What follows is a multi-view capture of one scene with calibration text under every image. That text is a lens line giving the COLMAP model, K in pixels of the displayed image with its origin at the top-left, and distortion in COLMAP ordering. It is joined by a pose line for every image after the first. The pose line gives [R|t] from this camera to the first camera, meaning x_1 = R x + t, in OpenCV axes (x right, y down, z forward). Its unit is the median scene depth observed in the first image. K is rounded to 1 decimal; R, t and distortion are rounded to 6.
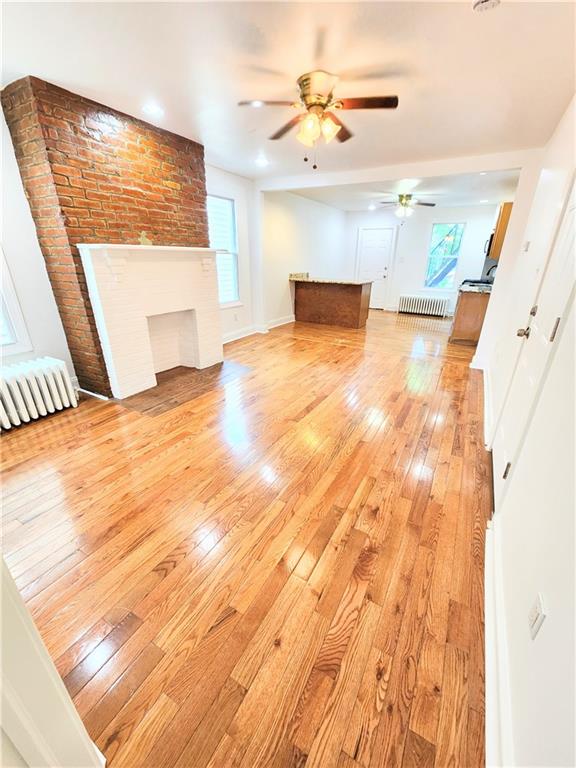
lens RADIAL K [[308.6, 0, 288.7], [0, 308.6, 384.5], [0, 0, 1]] dist [0.004081, -0.001718]
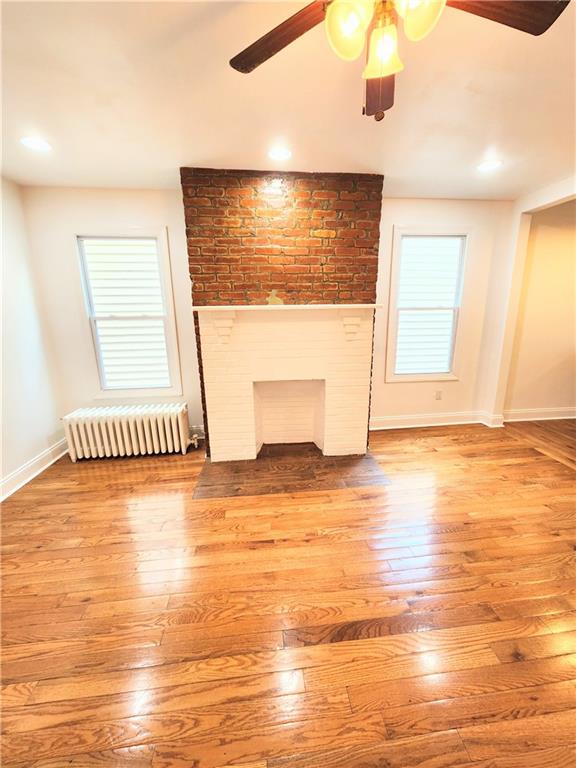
lens RADIAL K [[308.6, 0, 288.1], [0, 308.6, 387.4], [0, 0, 1]] dist [0.004081, -0.001718]
pose [[0.598414, 0.171708, -0.782571, 0.300188], [-0.287791, 0.957642, -0.009946, -0.231092], [0.747715, 0.231169, 0.622482, 0.543674]]
